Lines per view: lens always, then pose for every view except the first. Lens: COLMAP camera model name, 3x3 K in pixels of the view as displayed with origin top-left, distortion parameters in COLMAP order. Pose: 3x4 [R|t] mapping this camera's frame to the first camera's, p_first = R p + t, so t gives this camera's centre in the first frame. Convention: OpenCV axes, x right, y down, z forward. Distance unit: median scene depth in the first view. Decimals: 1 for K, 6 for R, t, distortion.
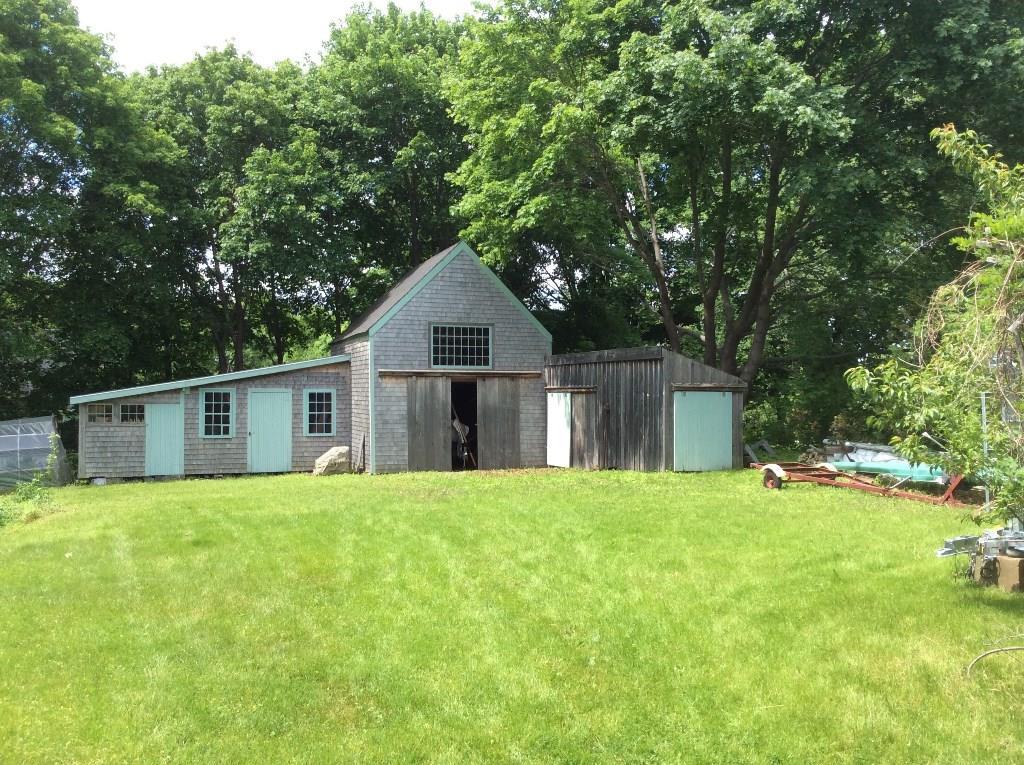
lens RADIAL K [[930.3, 0, 509.7], [0, 930.3, 389.9], [0, 0, 1]] dist [0.098542, -0.185121]
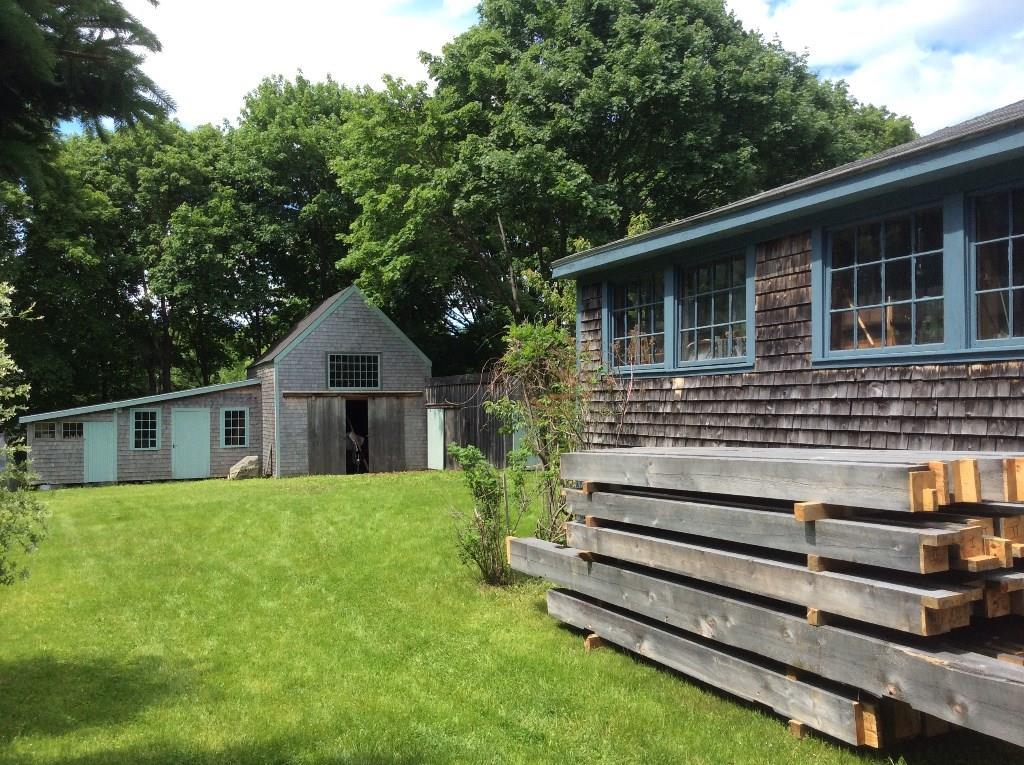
lens RADIAL K [[928.8, 0, 512.0], [0, 928.8, 382.5], [0, 0, 1]] dist [0.144113, -0.296565]
pose [[0.998429, -0.008592, 0.055364, 0.085308], [0.009711, 0.999753, -0.019976, -0.005877], [-0.055179, 0.020482, 0.998266, -0.218511]]
